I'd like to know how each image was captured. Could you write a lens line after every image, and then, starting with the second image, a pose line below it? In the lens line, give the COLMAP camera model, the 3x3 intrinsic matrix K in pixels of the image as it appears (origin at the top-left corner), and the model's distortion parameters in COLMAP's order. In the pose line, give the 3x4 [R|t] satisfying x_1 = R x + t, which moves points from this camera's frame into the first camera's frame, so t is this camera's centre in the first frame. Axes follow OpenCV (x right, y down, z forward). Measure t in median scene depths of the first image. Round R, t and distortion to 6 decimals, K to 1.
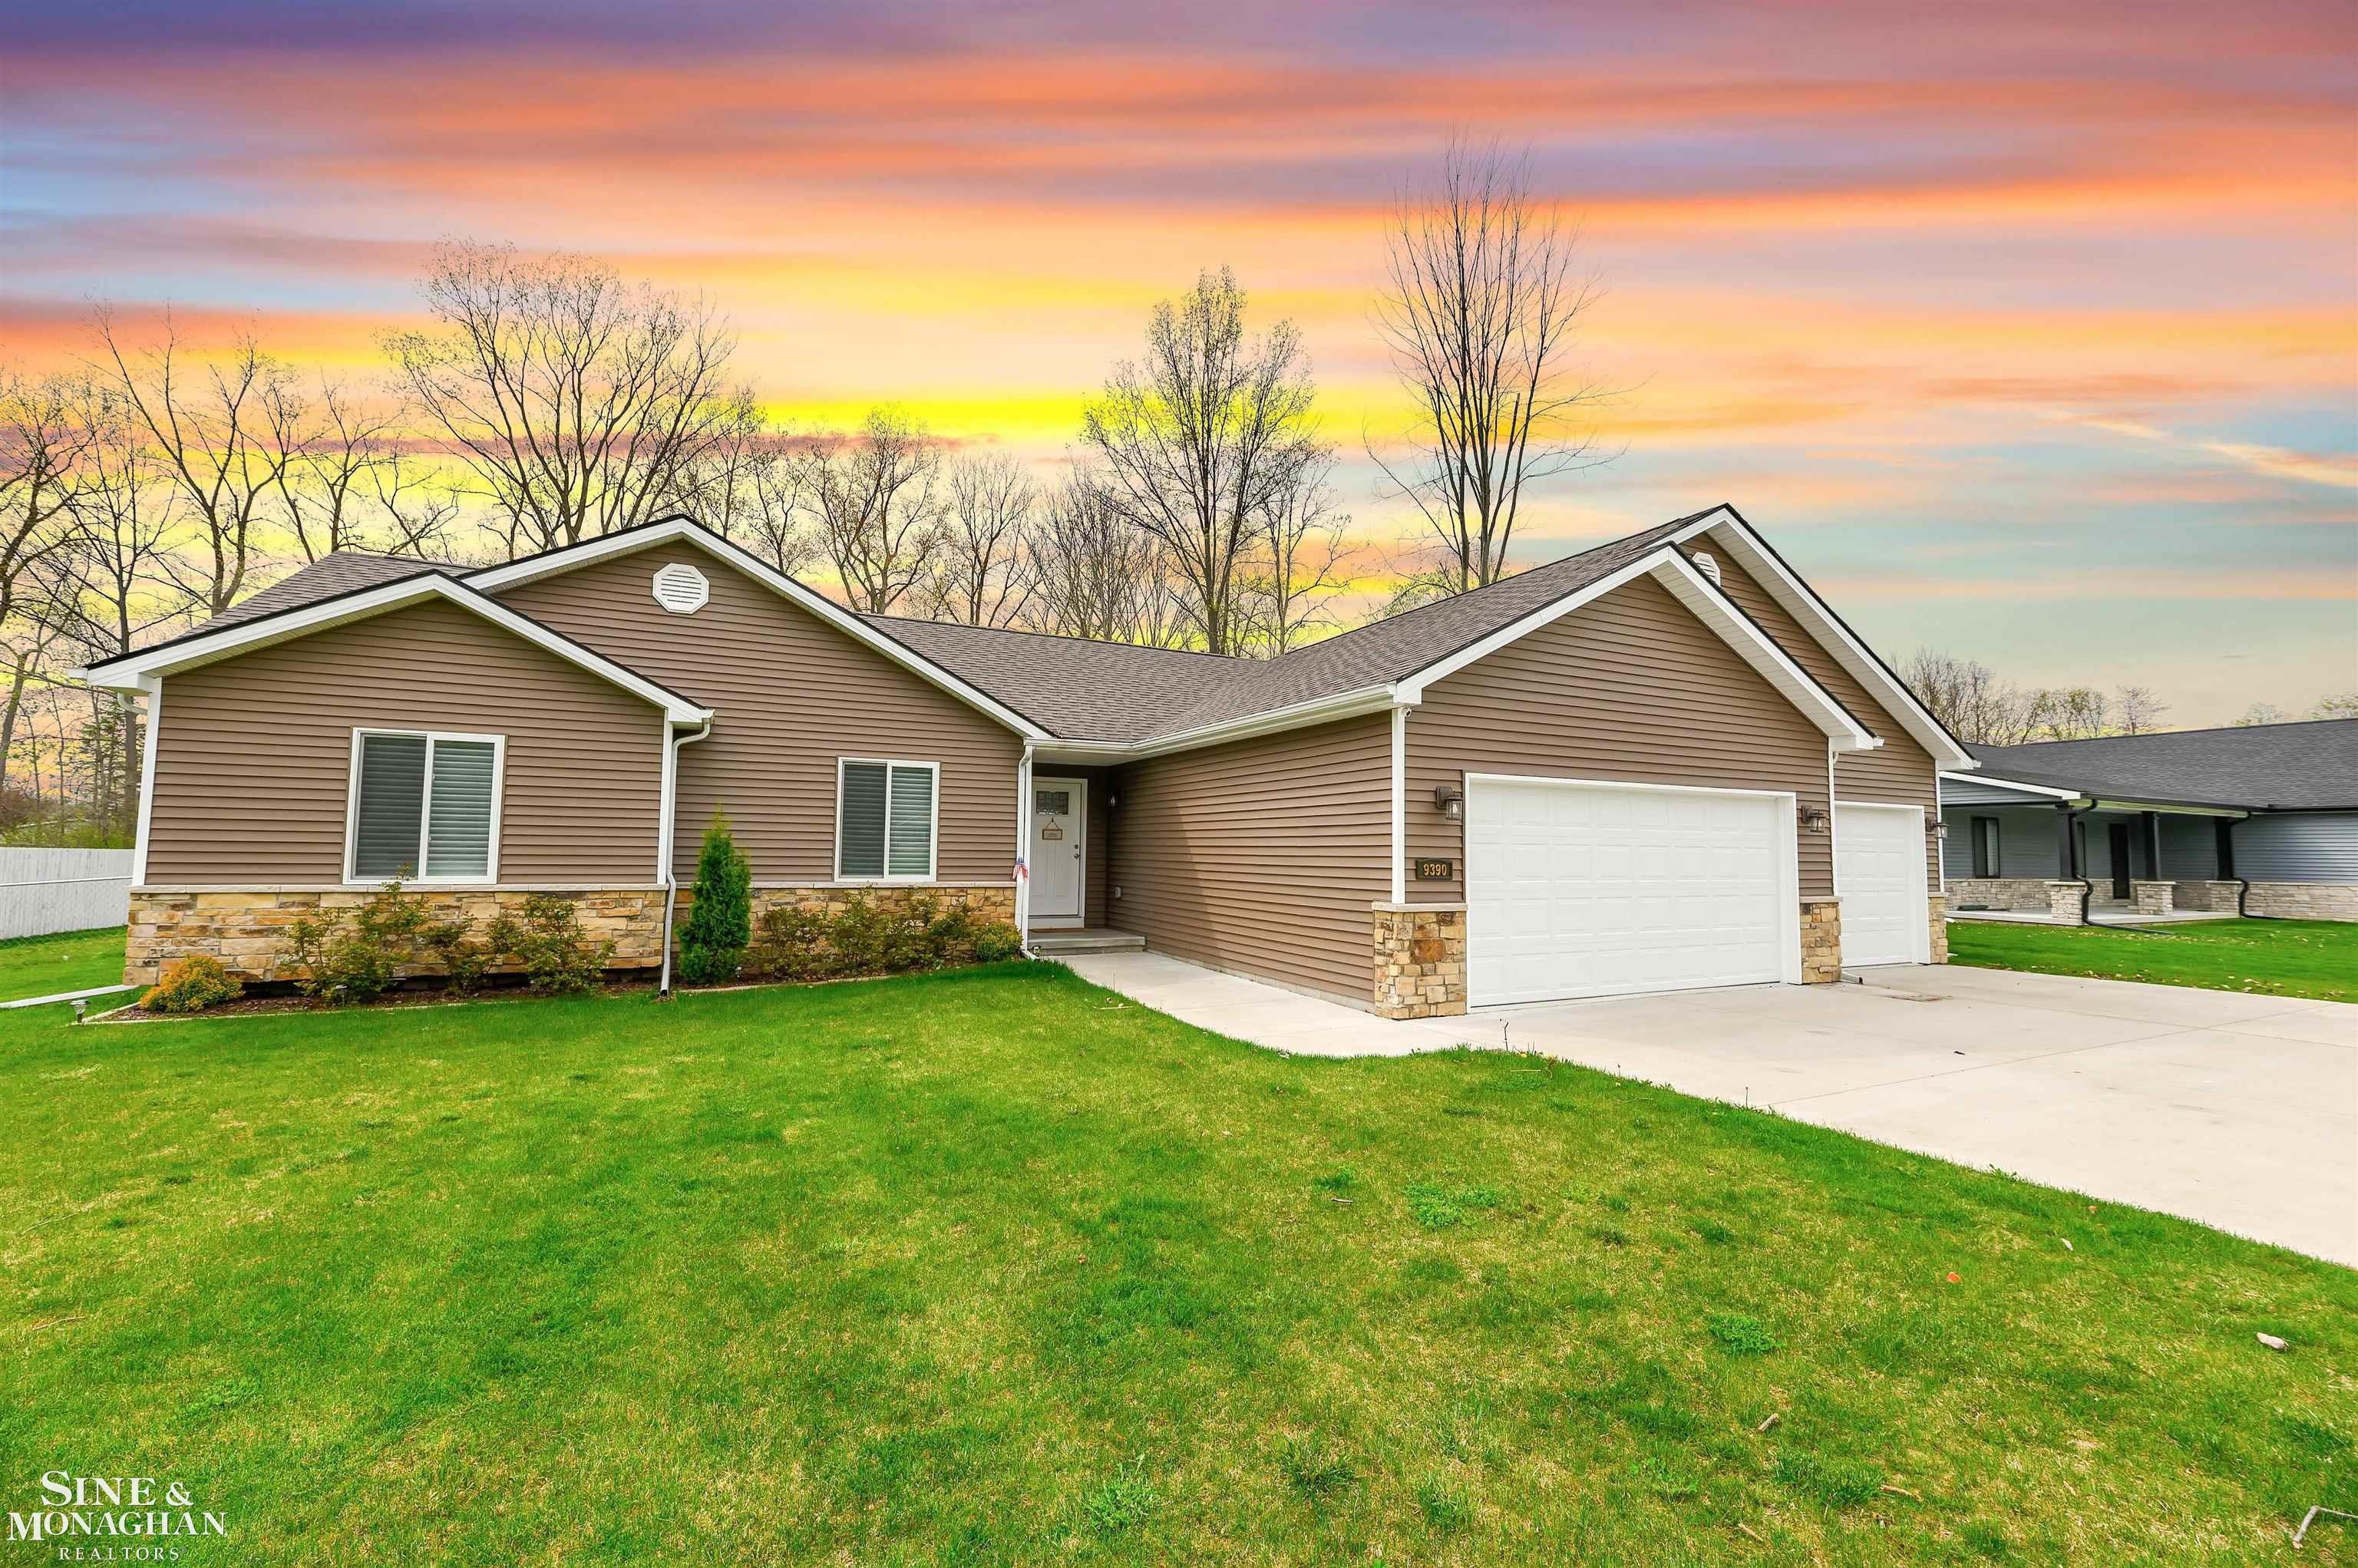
lens RADIAL K [[952.5, 0, 1179.9], [0, 952.5, 798.2], [0, 0, 1]] dist [-0.002642, -0.000351]
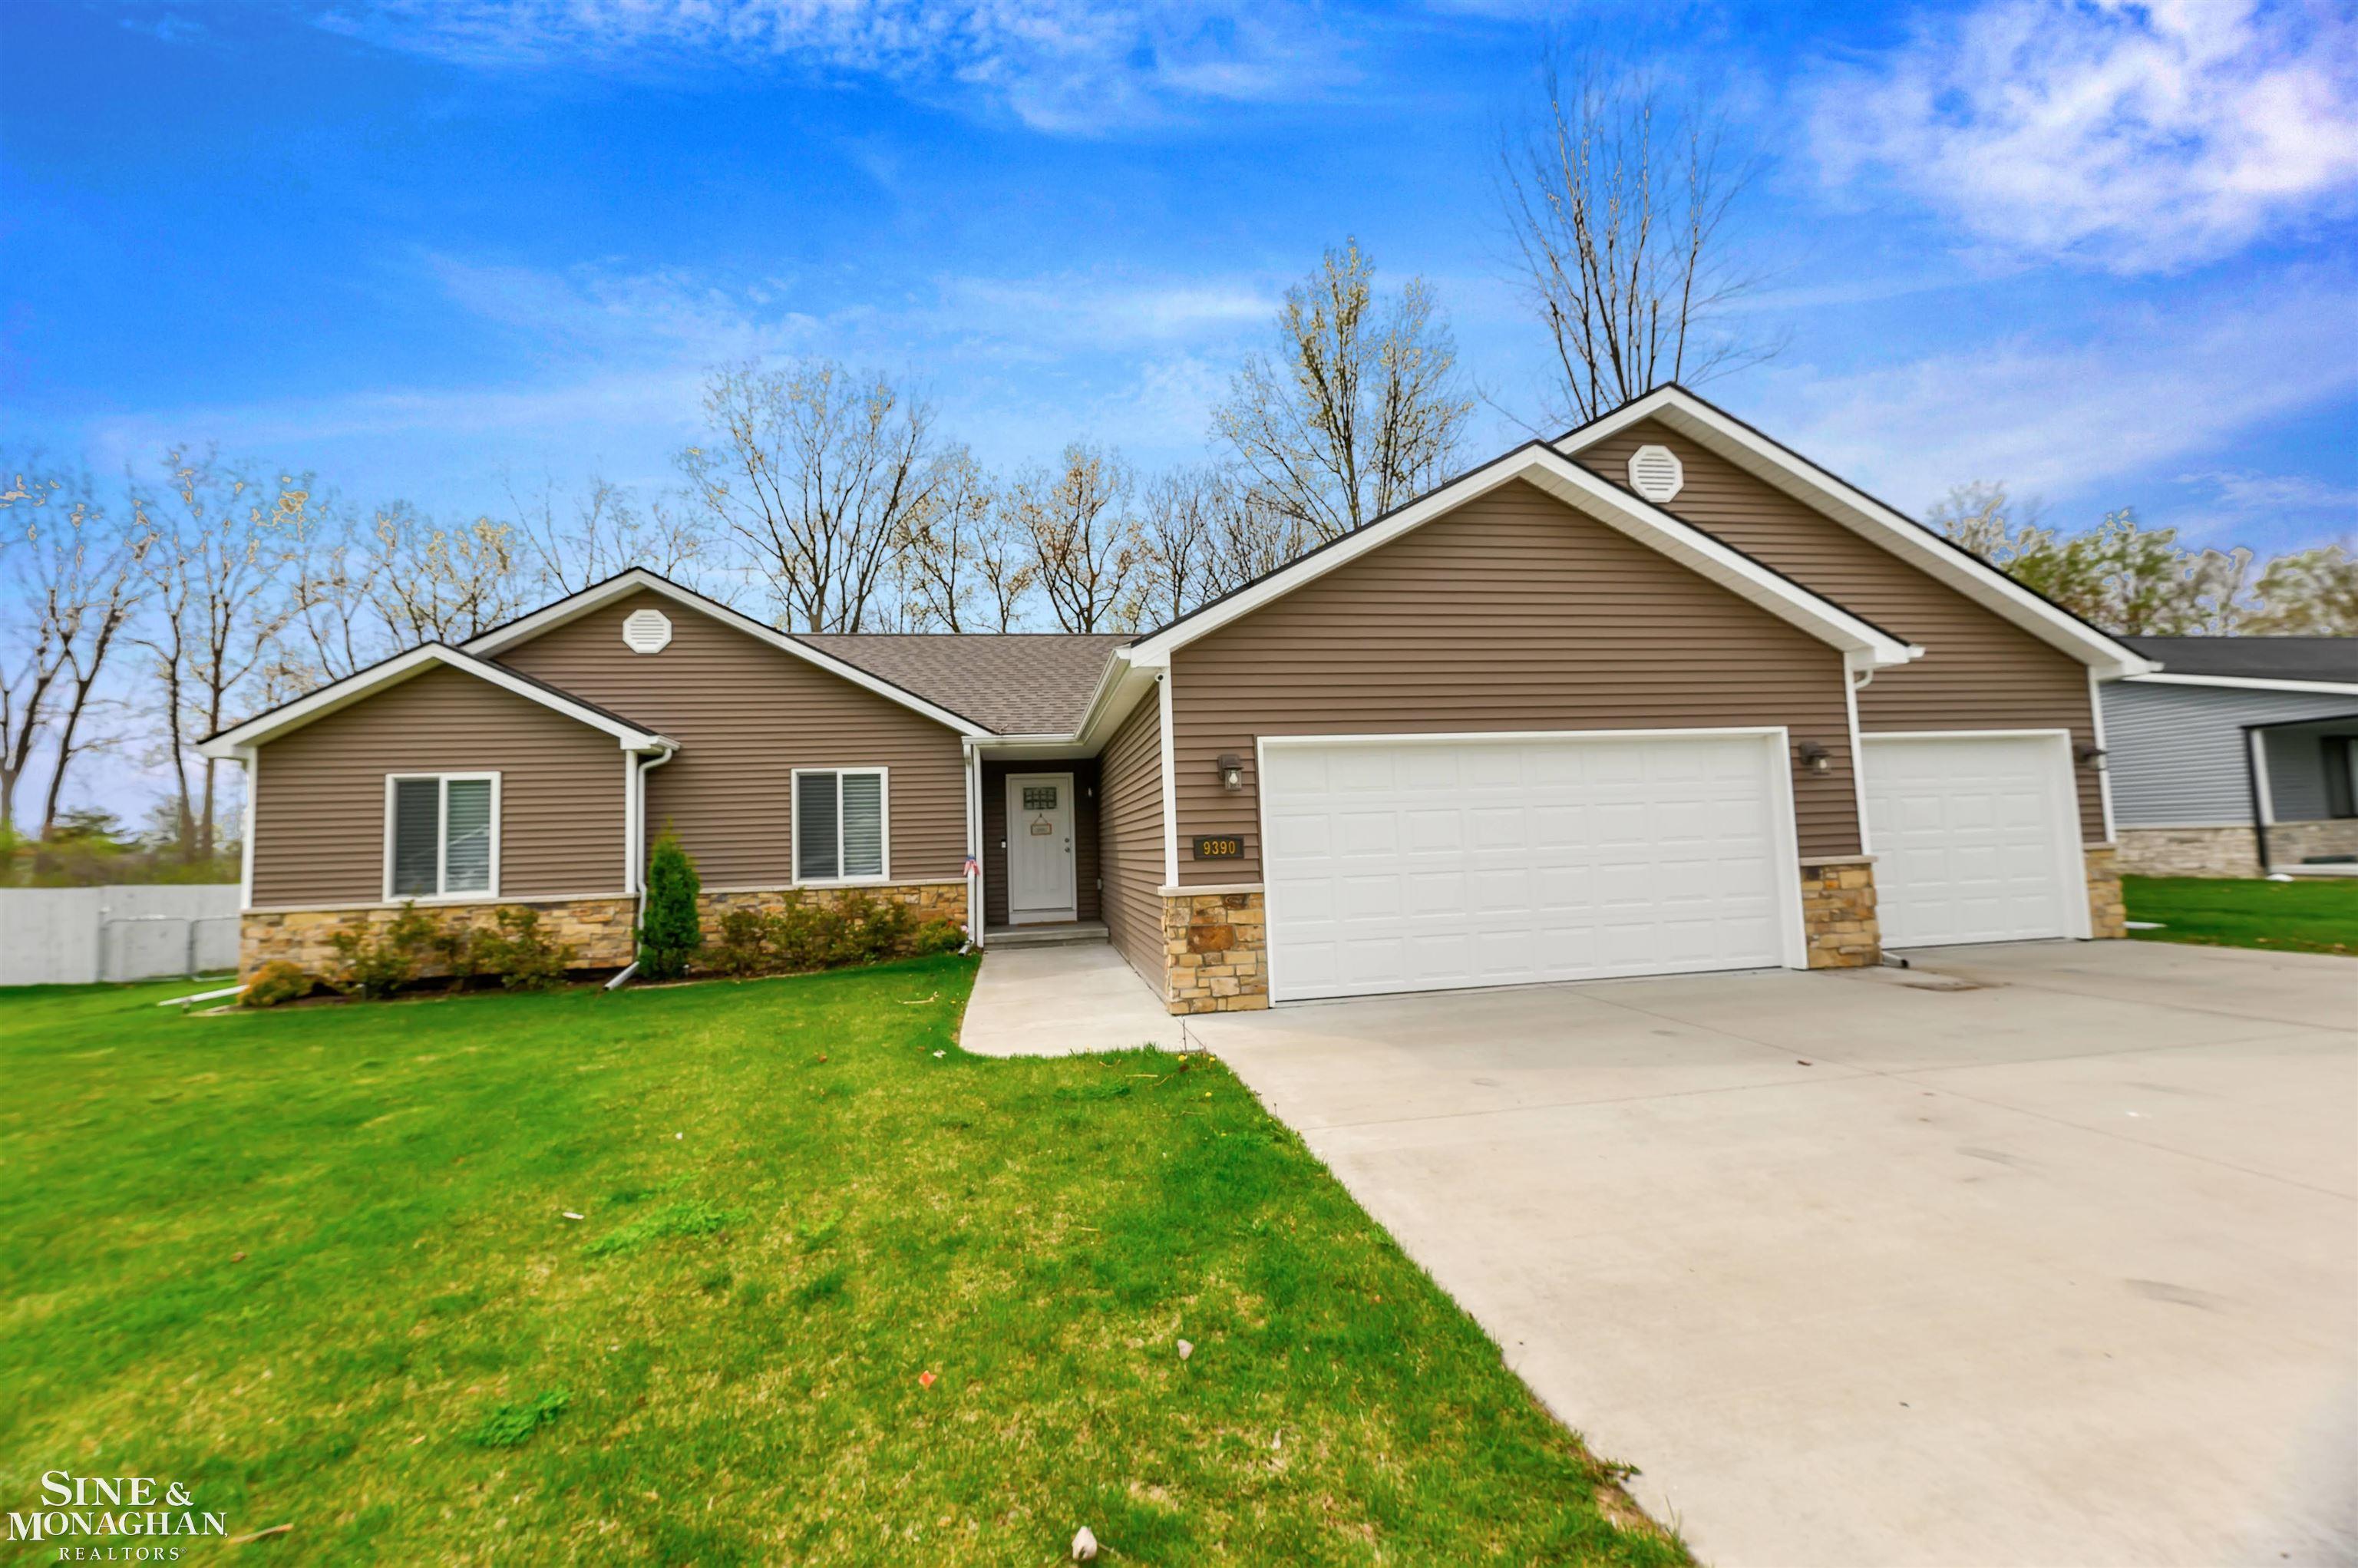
lens RADIAL K [[934.1, 0, 1179.0], [0, 934.1, 784.0], [0, 0, 1]] dist [-0.004647, -0.000334]
pose [[0.956666, -0.067924, -0.283153, 0.406314], [0.065377, 0.997690, -0.018444, 0.024205], [0.283752, -0.000867, 0.958897, 0.121181]]
